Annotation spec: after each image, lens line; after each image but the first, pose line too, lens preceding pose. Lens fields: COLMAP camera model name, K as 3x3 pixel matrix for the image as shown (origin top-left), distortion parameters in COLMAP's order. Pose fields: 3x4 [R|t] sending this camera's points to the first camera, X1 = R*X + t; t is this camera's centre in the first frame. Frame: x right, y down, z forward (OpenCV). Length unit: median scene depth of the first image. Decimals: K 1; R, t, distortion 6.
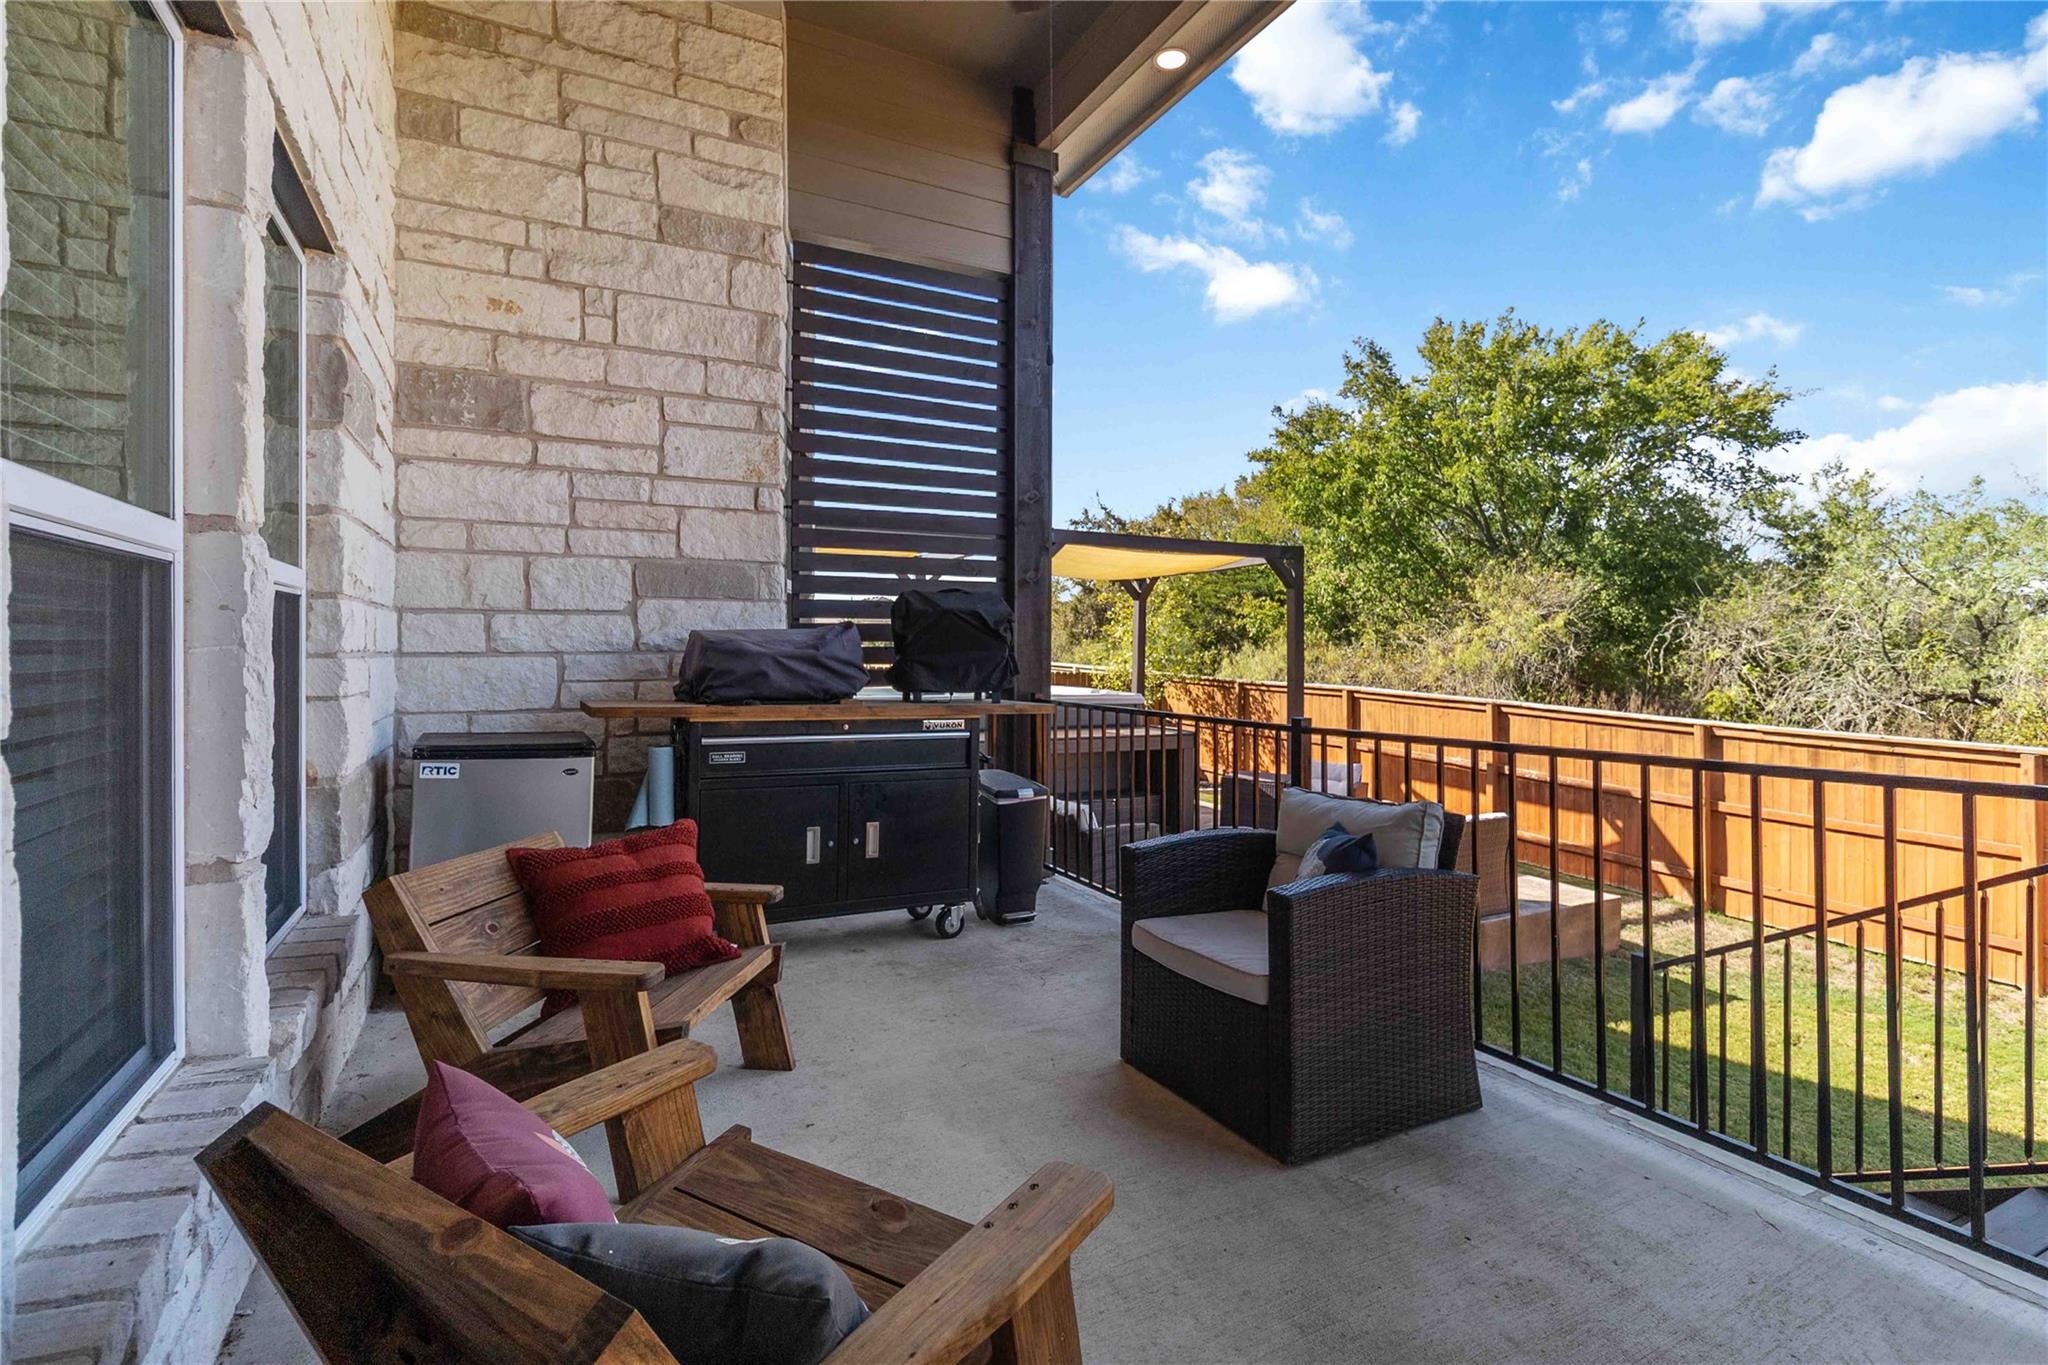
lens RADIAL K [[965.8, 0, 1031.2], [0, 965.8, 654.9], [0, 0, 1]] dist [0.000247, 0.001311]
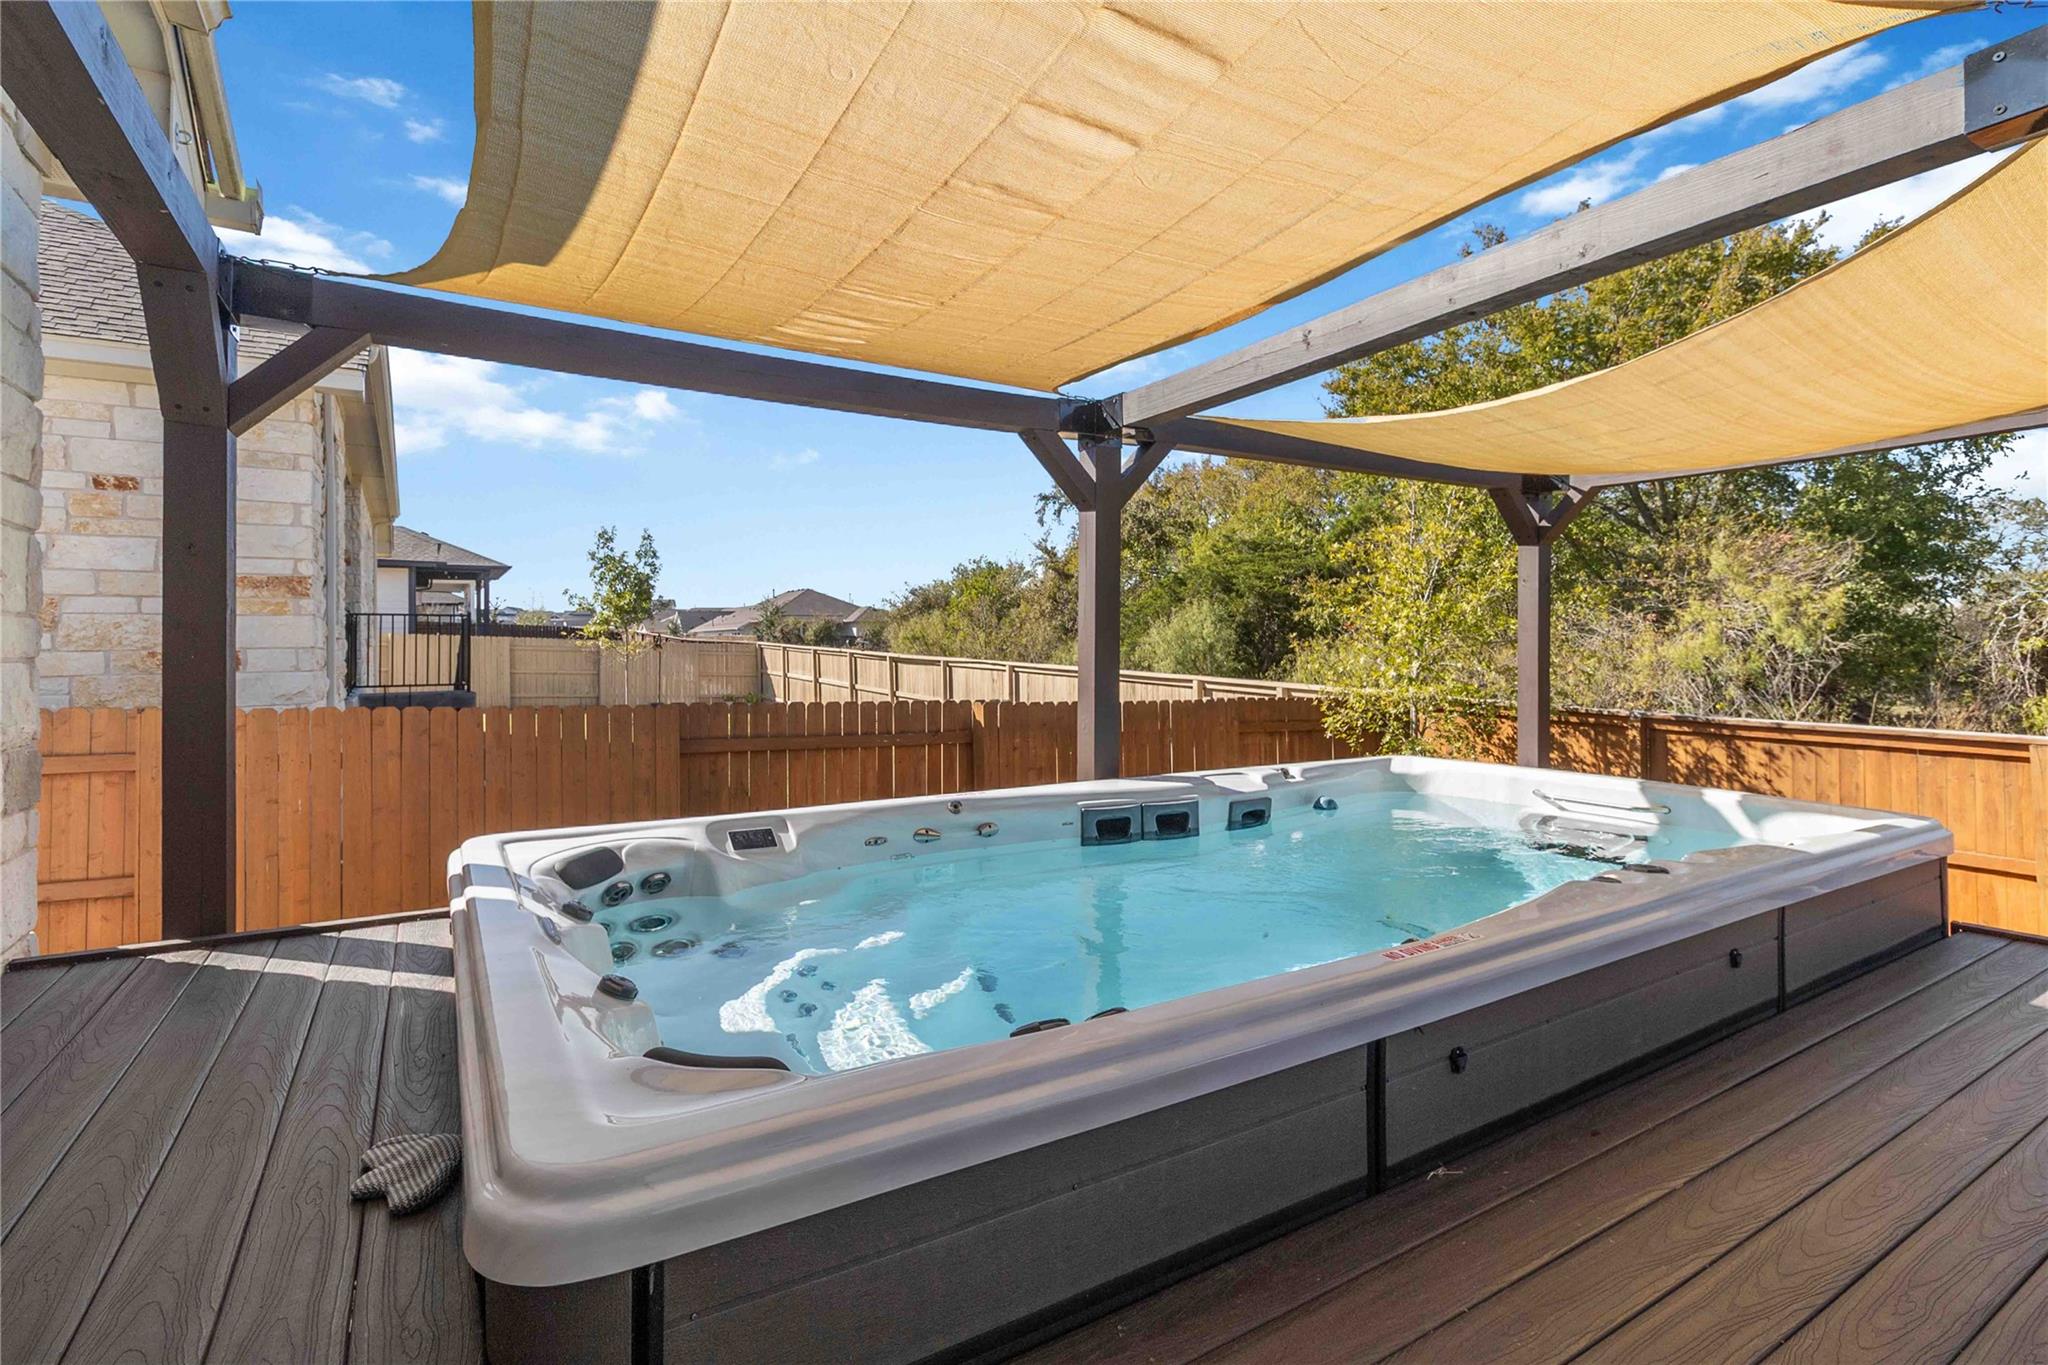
lens RADIAL K [[965.8, 0, 1036.5], [0, 965.8, 637.0], [0, 0, 1]] dist [0.000247, 0.001311]
pose [[0.996058, -0.010712, 0.088058, -0.530907], [0.011693, 0.999875, -0.010633, -0.039536], [-0.087933, 0.011620, 0.996059, 2.024586]]
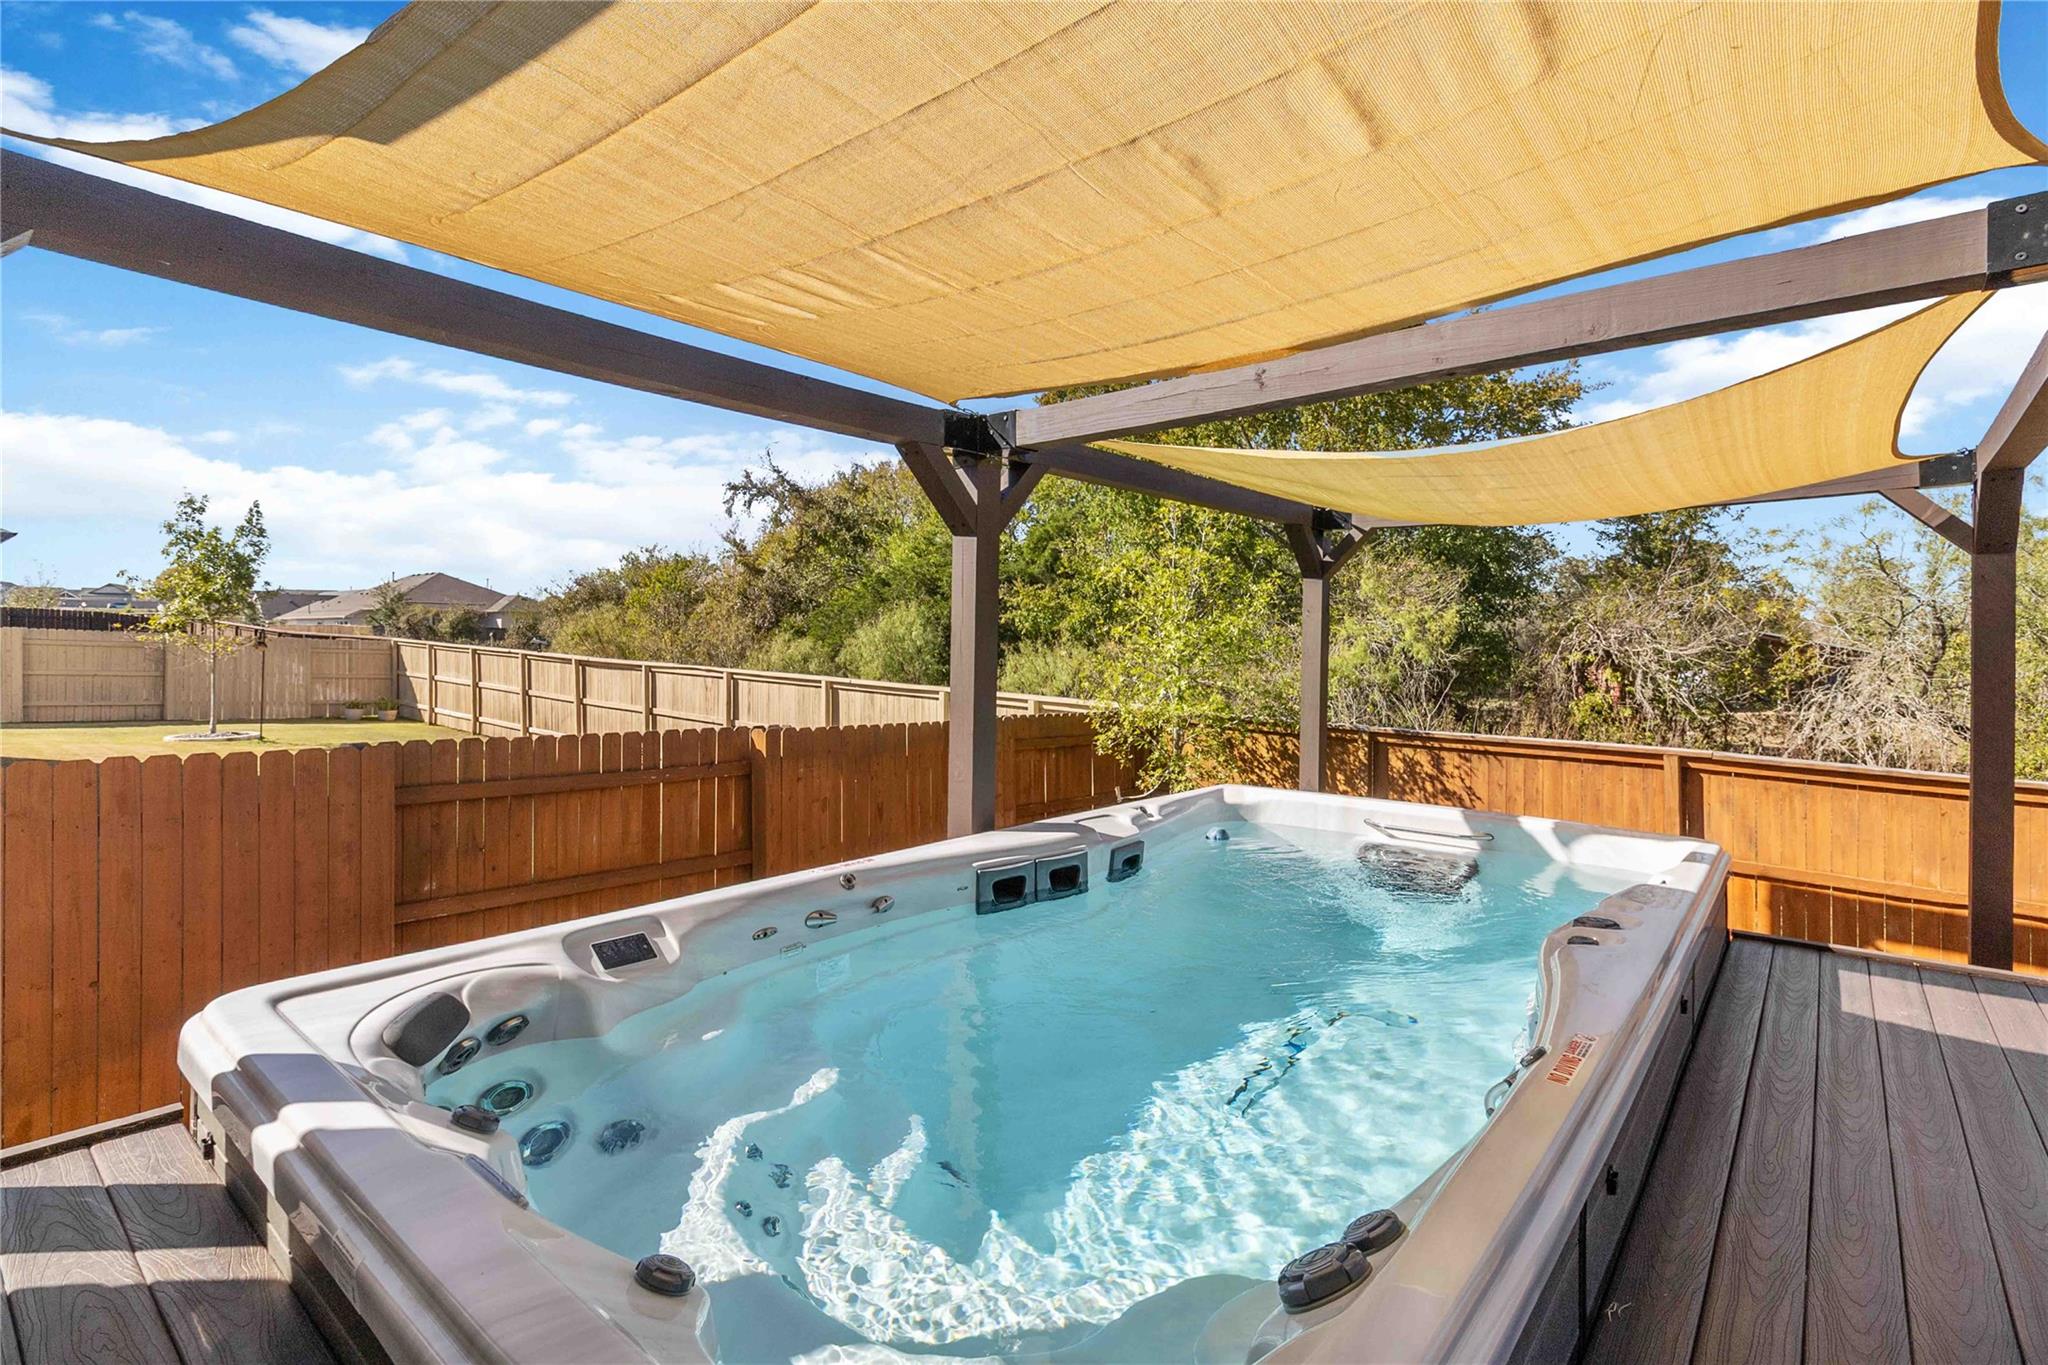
lens RADIAL K [[965.8, 0, 1022.7], [0, 965.8, 637.6], [0, 0, 1]] dist [0.000247, 0.001311]
pose [[0.918622, 0.002902, 0.395127, -0.706647], [-0.001320, 0.999990, -0.004277, -0.082588], [-0.395136, 0.003407, 0.918616, 2.169968]]
